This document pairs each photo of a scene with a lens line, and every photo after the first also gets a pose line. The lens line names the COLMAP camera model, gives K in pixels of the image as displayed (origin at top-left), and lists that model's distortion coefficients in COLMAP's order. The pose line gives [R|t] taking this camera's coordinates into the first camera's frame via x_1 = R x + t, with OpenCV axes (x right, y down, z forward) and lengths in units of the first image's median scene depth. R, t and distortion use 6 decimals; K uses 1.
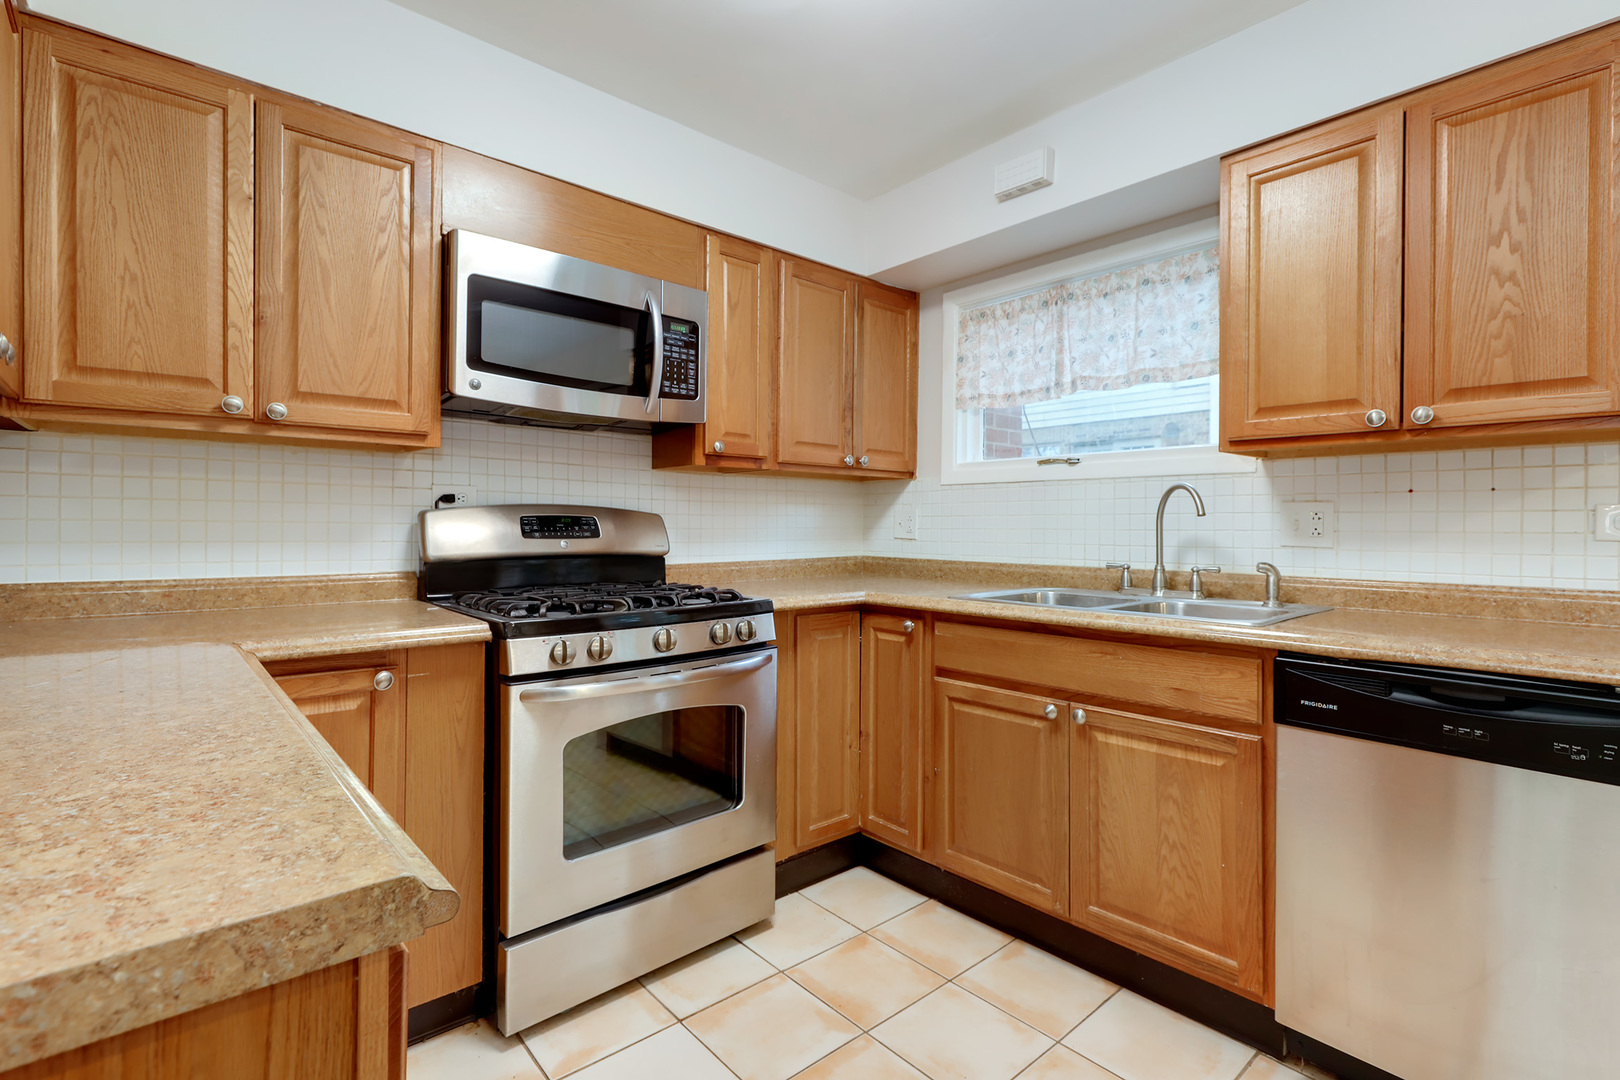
lens RADIAL K [[752.3, 0, 806.6], [0, 752.3, 524.8], [0, 0, 1]] dist [0.001691, 0.000169]
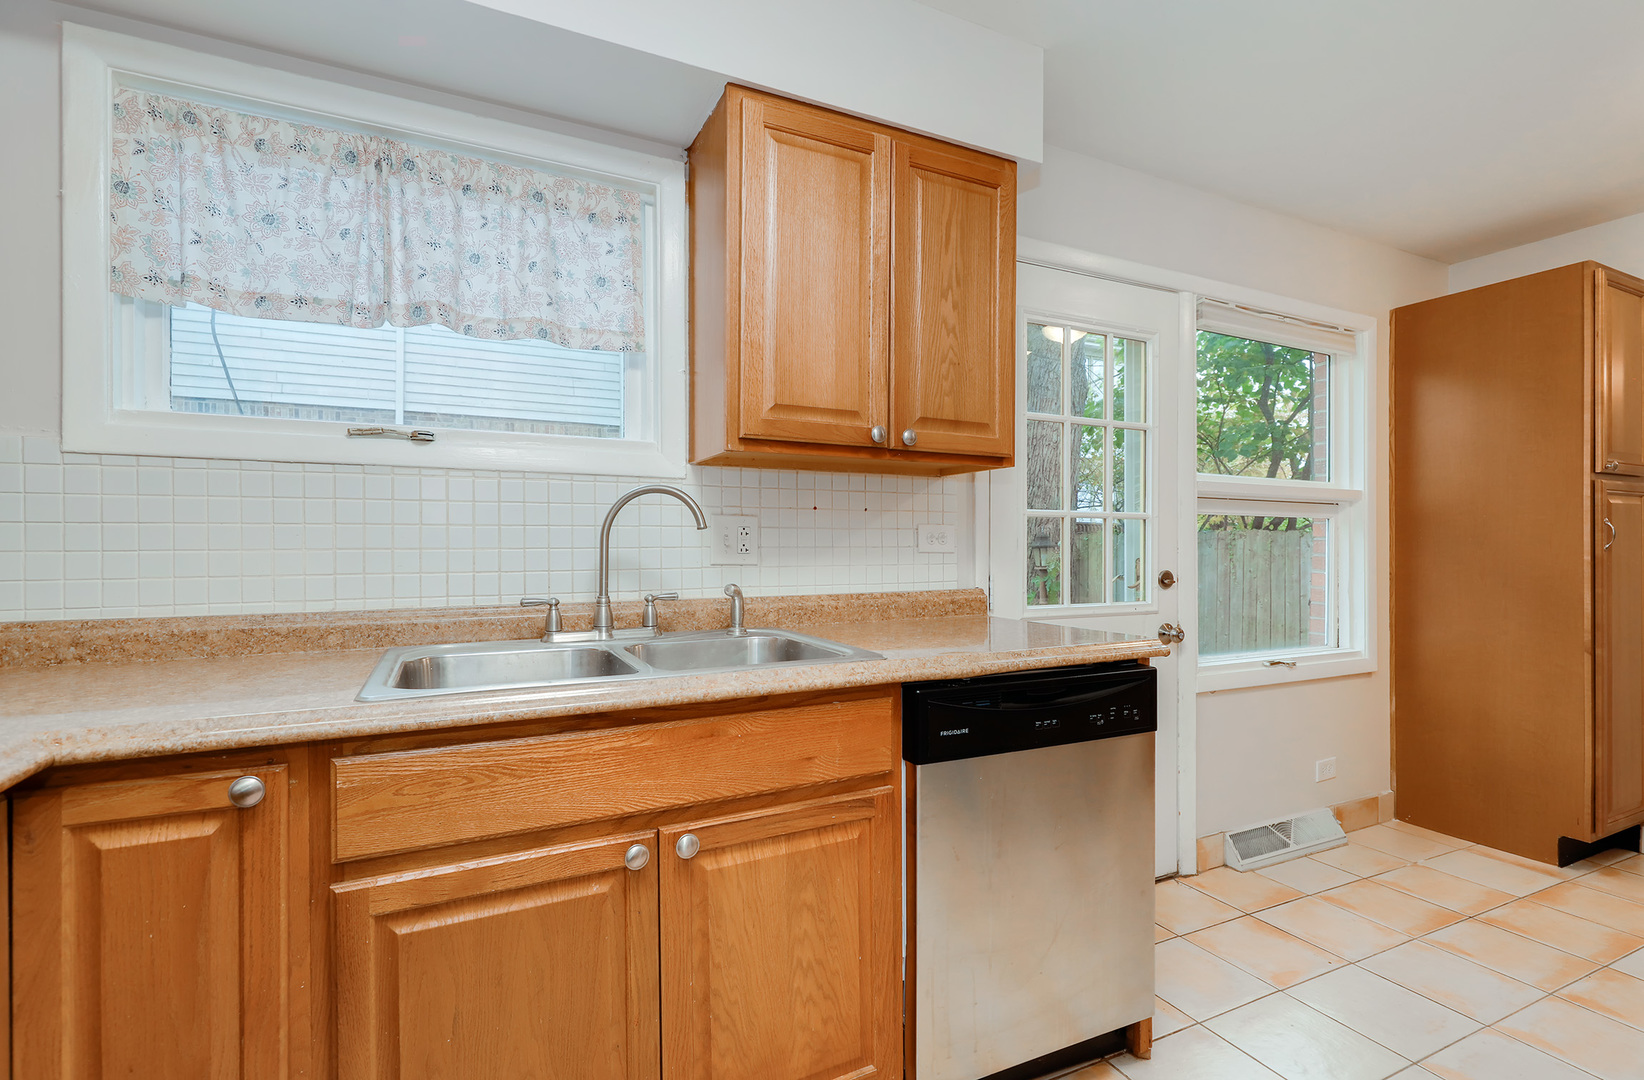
lens RADIAL K [[755.2, 0, 818.3], [0, 755.2, 547.0], [0, 0, 1]] dist [0.001256, 0.000109]
pose [[0.266083, -0.007850, 0.963918, -0.213956], [0.001238, 0.999969, 0.007802, 0.000880], [-0.963949, -0.000883, 0.266085, 0.727763]]
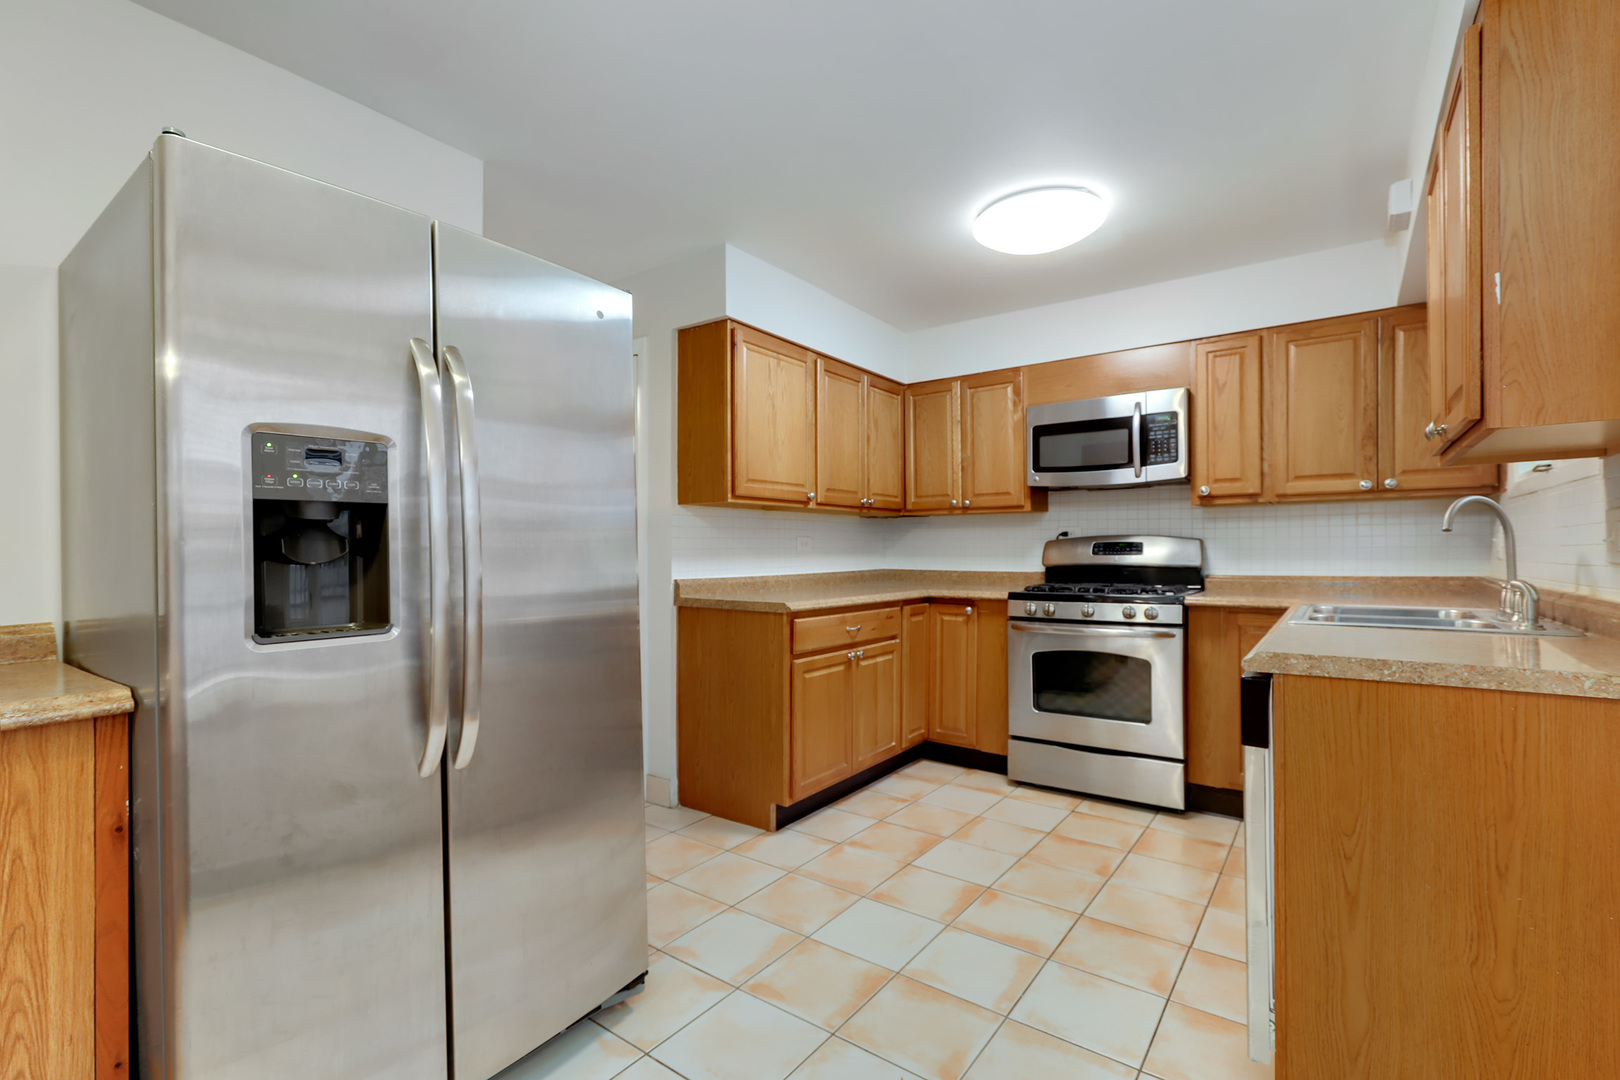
lens RADIAL K [[737.4, 0, 806.1], [0, 737.4, 548.9], [0, 0, 1]] dist [0.002028, 0.000077]
pose [[0.207615, -0.009711, -0.978162, 1.397082], [0.006291, 0.999943, -0.008592, 0.015887], [0.978190, -0.004370, 0.207664, -0.027468]]
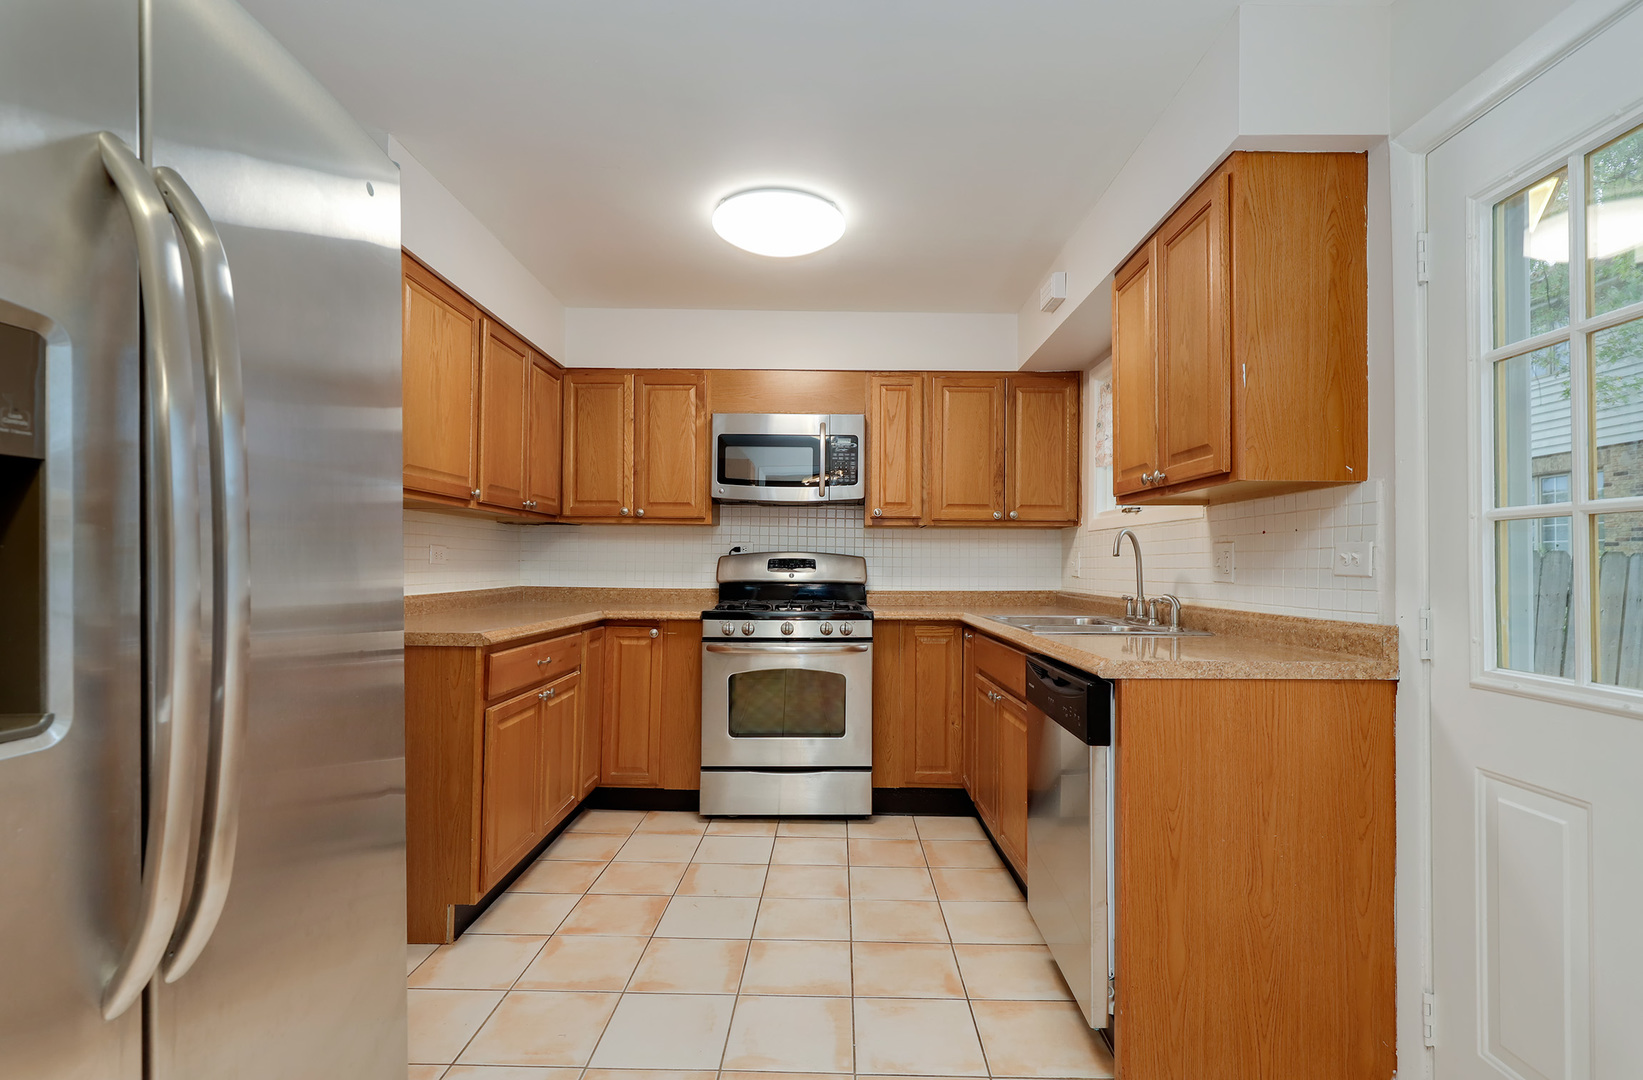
lens RADIAL K [[783.0, 0, 835.5], [0, 783.0, 548.9], [0, 0, 1]] dist [-0.000595, -0.000033]
pose [[0.749236, -0.013966, -0.662156, 1.116559], [-0.003421, 0.999683, -0.024956, 0.011632], [0.662294, 0.020963, 0.748950, -0.310137]]
